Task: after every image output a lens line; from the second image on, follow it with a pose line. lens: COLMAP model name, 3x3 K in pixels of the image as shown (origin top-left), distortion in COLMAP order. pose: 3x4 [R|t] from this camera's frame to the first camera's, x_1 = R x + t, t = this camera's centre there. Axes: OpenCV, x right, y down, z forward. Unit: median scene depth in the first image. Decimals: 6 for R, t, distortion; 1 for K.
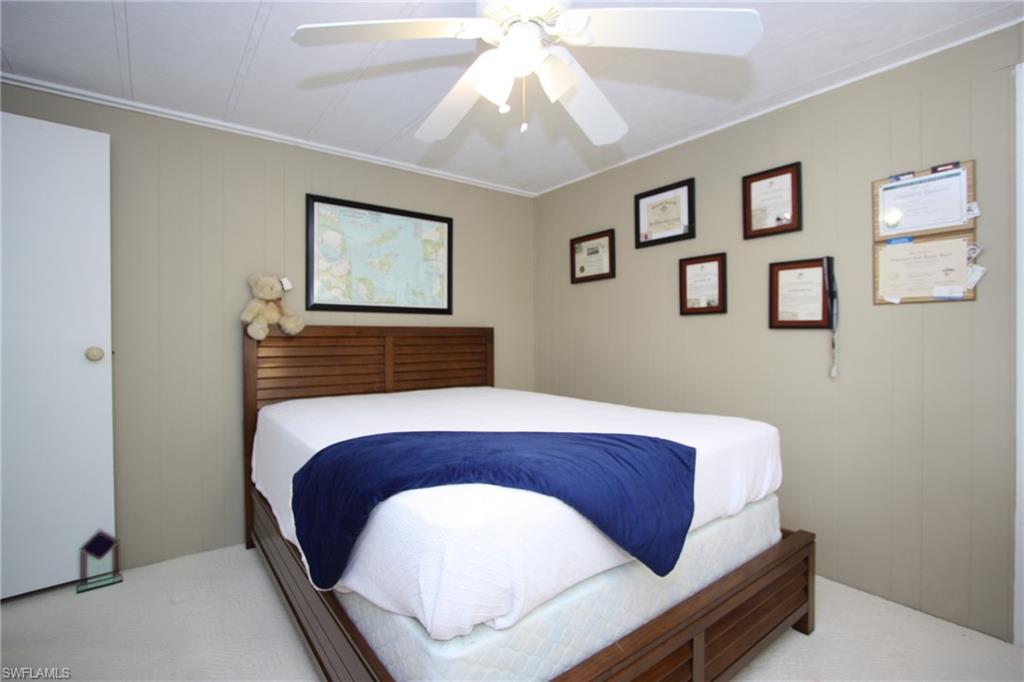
lens RADIAL K [[478.8, 0, 512.2], [0, 478.8, 340.4], [0, 0, 1]] dist [0.000790, 0.000221]
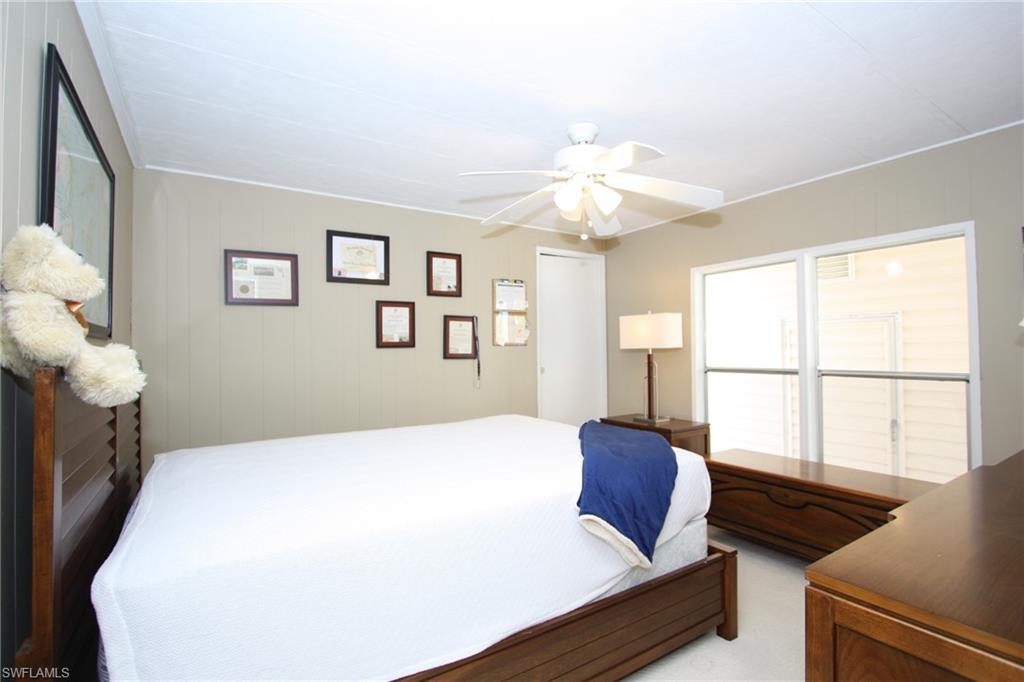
lens RADIAL K [[478.8, 0, 509.7], [0, 478.8, 338.5], [0, 0, 1]] dist [0.000790, 0.000221]
pose [[0.095842, 0.026267, 0.995050, -0.846302], [0.019850, 0.999403, -0.028294, -0.038669], [-0.995199, 0.022463, 0.095263, 0.605727]]
